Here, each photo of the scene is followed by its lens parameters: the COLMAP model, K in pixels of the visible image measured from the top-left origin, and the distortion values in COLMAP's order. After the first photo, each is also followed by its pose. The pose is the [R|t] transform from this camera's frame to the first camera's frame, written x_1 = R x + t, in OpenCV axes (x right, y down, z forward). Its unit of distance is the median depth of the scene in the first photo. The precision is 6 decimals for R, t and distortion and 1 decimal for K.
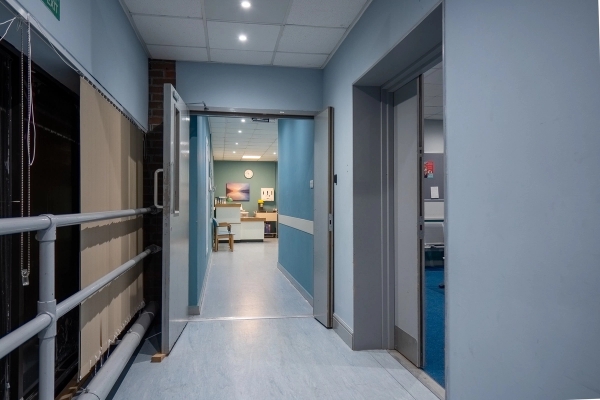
lens RADIAL K [[424.7, 0, 300.1], [0, 424.7, 200.5], [0, 0, 1]] dist [-0.011191, -0.003569]
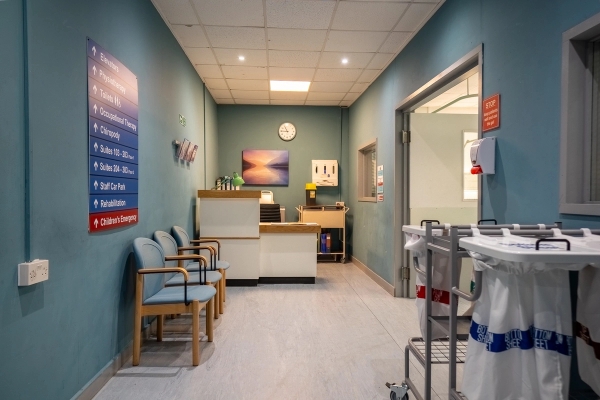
lens RADIAL K [[424.7, 0, 299.8], [0, 424.7, 199.4], [0, 0, 1]] dist [-0.011191, -0.003569]
pose [[0.992274, 0.007175, -0.123862, -0.044804], [-0.004956, 0.999822, 0.018213, 0.007709], [0.123970, -0.017458, 0.992132, 0.512143]]
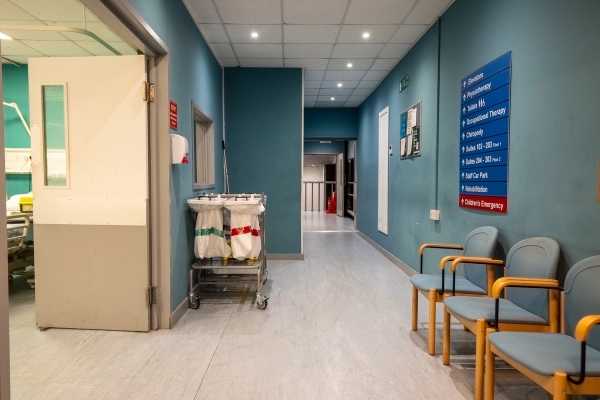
lens RADIAL K [[424.7, 0, 299.4], [0, 424.7, 200.7], [0, 0, 1]] dist [-0.011191, -0.003569]
pose [[-0.988368, -0.007436, 0.151897, -0.094732], [-0.001695, 0.999280, 0.037890, 0.011351], [-0.152069, 0.037192, -0.987670, 0.979600]]
